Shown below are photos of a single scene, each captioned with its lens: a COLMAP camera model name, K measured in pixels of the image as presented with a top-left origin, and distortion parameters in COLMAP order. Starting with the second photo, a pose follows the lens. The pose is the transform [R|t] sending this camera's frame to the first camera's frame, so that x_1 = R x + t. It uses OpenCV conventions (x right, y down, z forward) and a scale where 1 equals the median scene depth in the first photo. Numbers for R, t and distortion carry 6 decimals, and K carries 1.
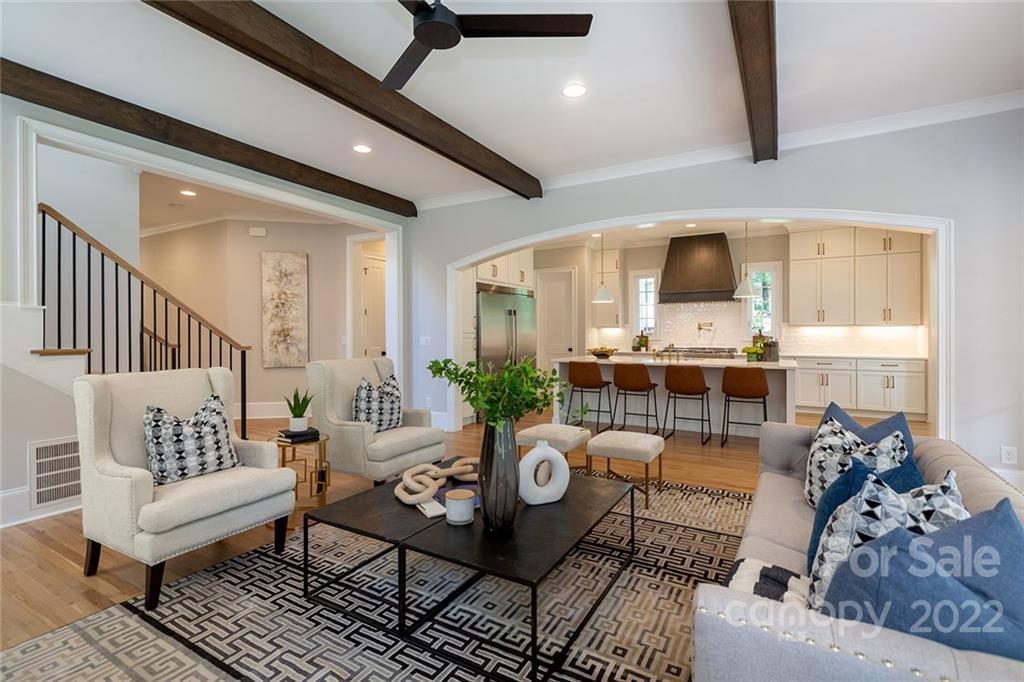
lens RADIAL K [[460.4, 0, 510.4], [0, 460.4, 333.8], [0, 0, 1]] dist [0.000043, 0.000137]
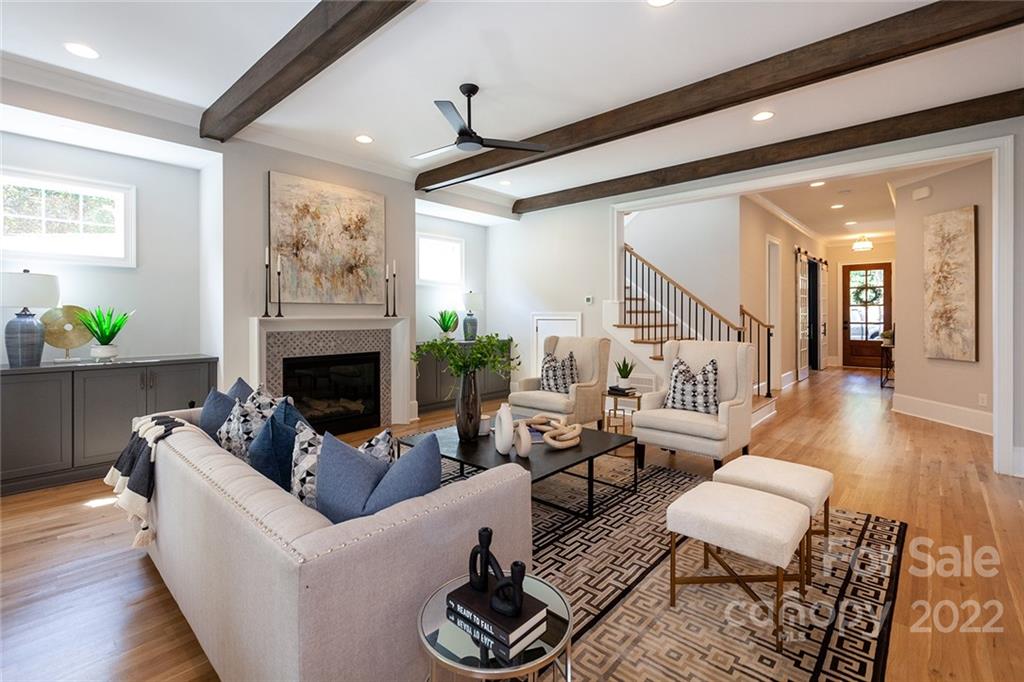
lens RADIAL K [[472.6, 0, 489.6], [0, 472.6, 315.6], [0, 0, 1]] dist [0.001168, 0.000207]
pose [[-0.234044, 0.002786, -0.972222, 0.464581], [-0.000696, 0.999995, 0.003033, -0.002863], [0.972226, 0.001386, -0.234041, 0.441609]]
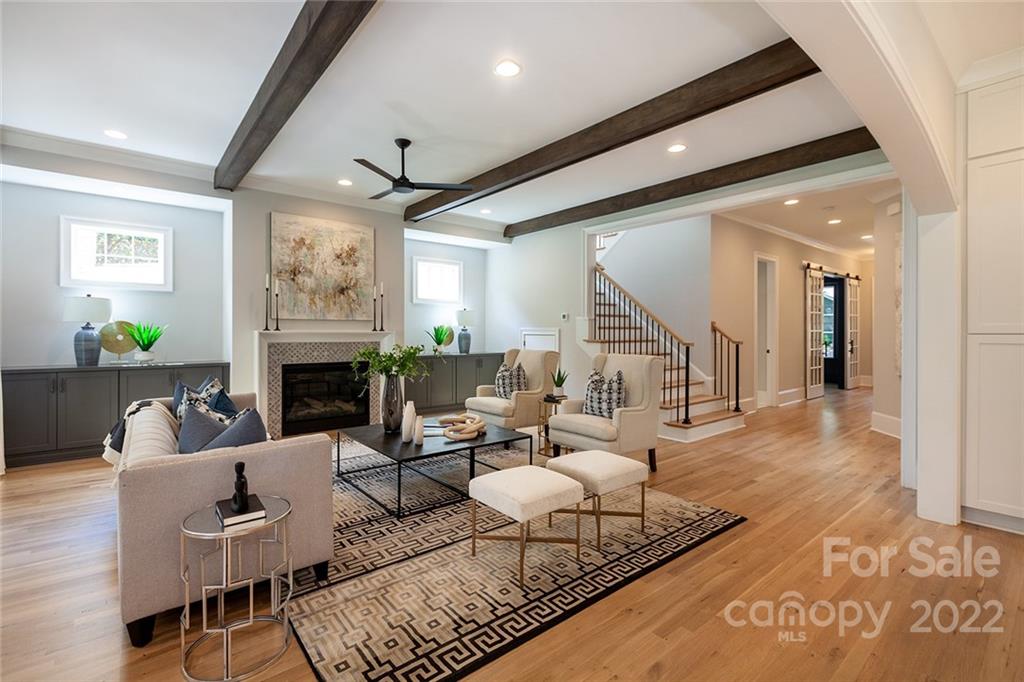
lens RADIAL K [[462.0, 0, 480.0], [0, 462.0, 332.2], [0, 0, 1]] dist [0.000579, 0.000128]
pose [[-0.381305, 0.003038, -0.924444, 0.492799], [-0.006046, 0.999965, 0.005780, -0.002823], [0.924430, 0.007793, -0.381273, 0.630828]]
